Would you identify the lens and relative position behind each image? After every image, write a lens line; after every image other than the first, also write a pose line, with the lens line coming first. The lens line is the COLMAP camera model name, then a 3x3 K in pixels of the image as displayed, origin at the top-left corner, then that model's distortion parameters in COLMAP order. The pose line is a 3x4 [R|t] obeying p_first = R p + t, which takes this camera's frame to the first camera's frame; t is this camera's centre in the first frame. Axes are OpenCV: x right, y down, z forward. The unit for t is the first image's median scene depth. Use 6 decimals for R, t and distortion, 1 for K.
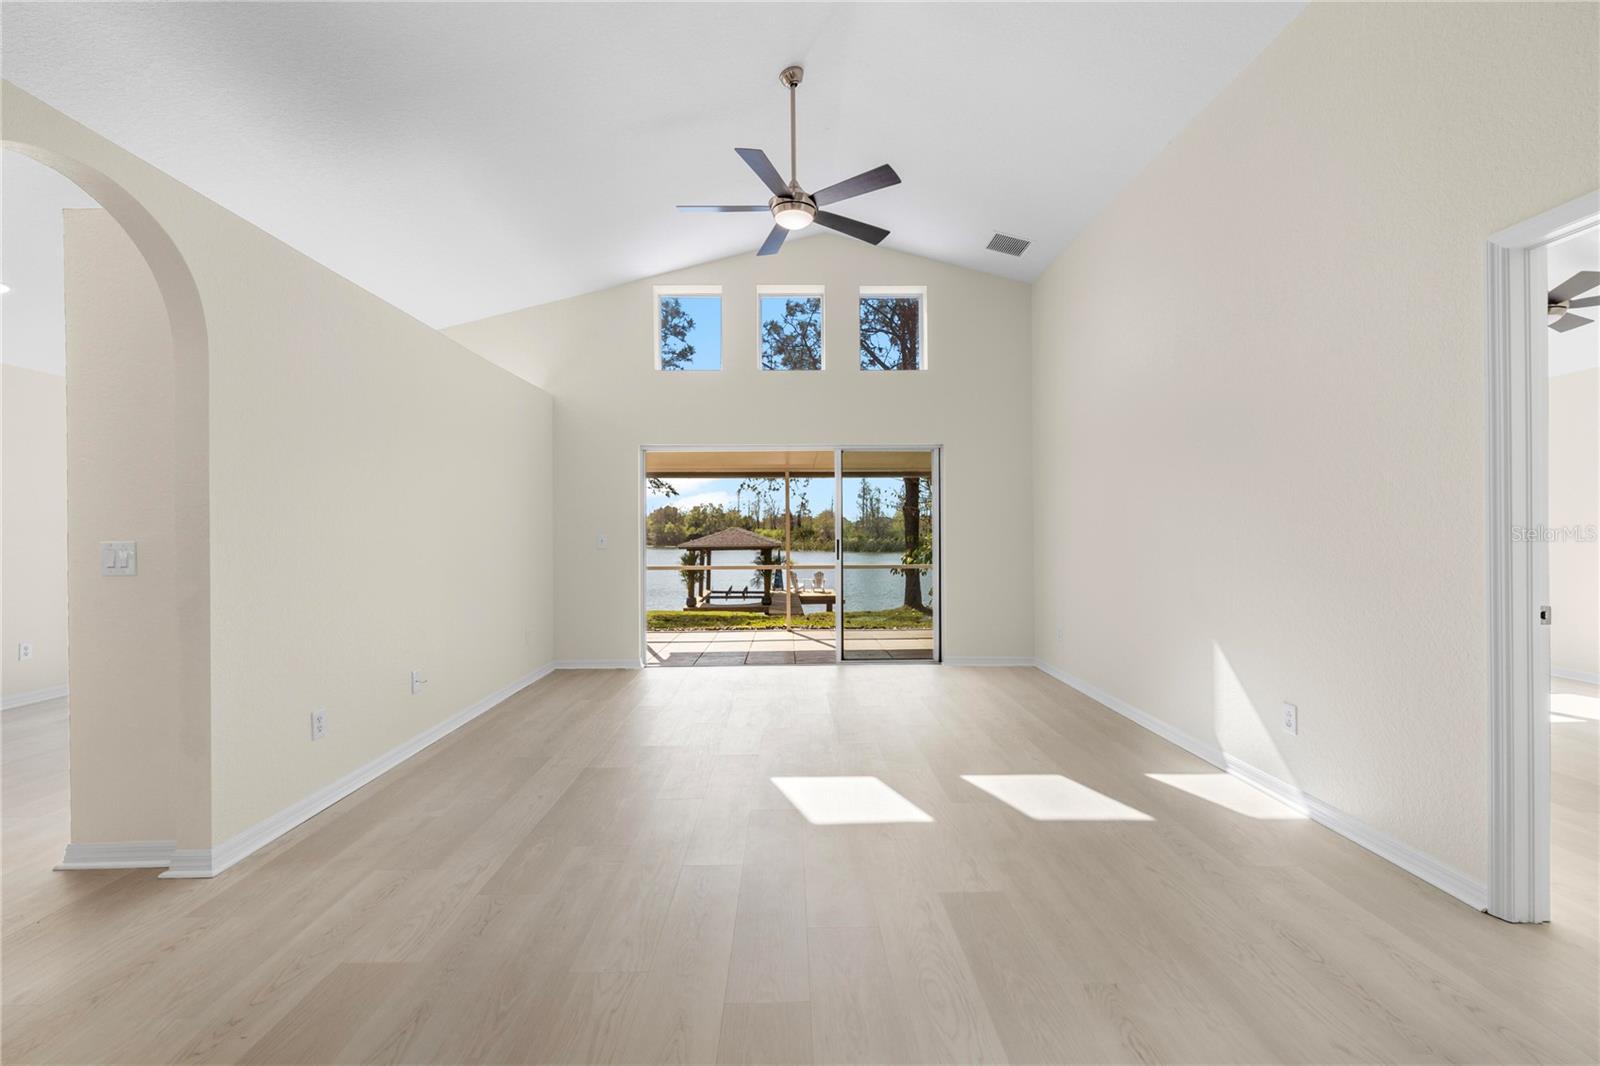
lens RADIAL K [[684.0, 0, 800.0], [0, 684.0, 533.0], [0, 0, 1]] dist [-0.000369, -0.000065]
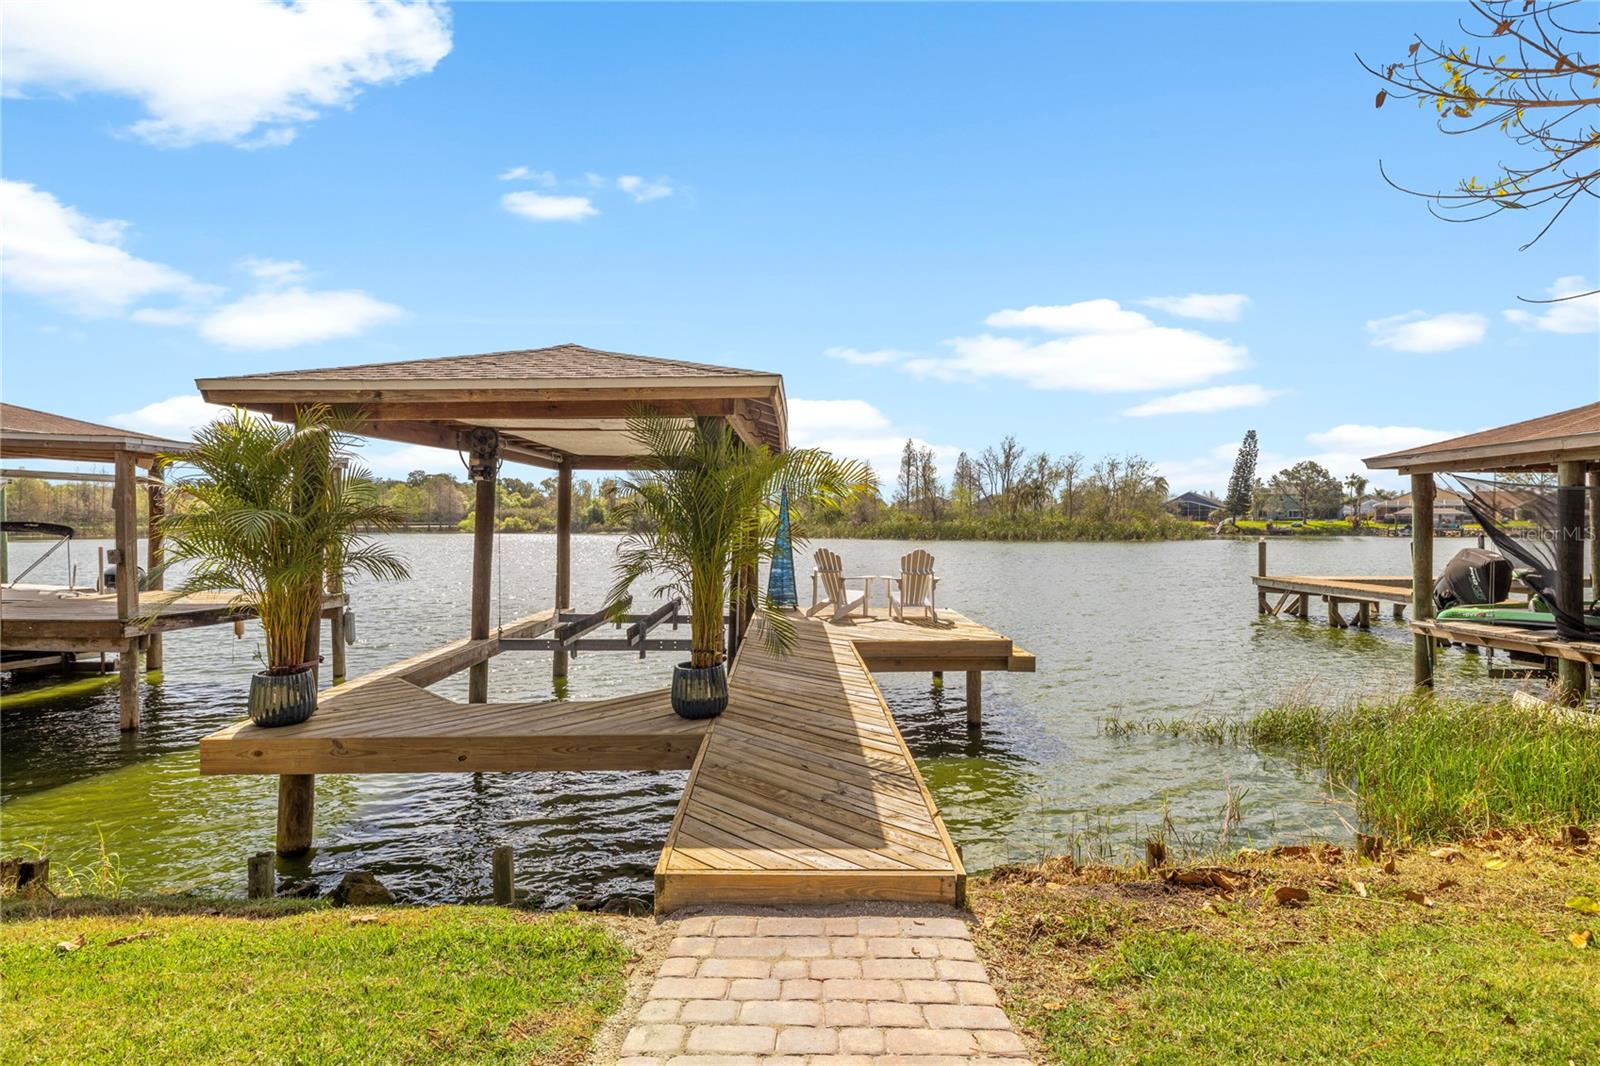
lens RADIAL K [[819.0, 0, 800.0], [0, 819.0, 533.0], [0, 0, 1]] dist [-0.000023, -0.000009]
pose [[0.999640, 0.003848, -0.026556, -0.014776], [-0.003518, 0.999916, 0.012476, 0.048649], [0.026602, -0.012378, 0.999569, 0.704168]]
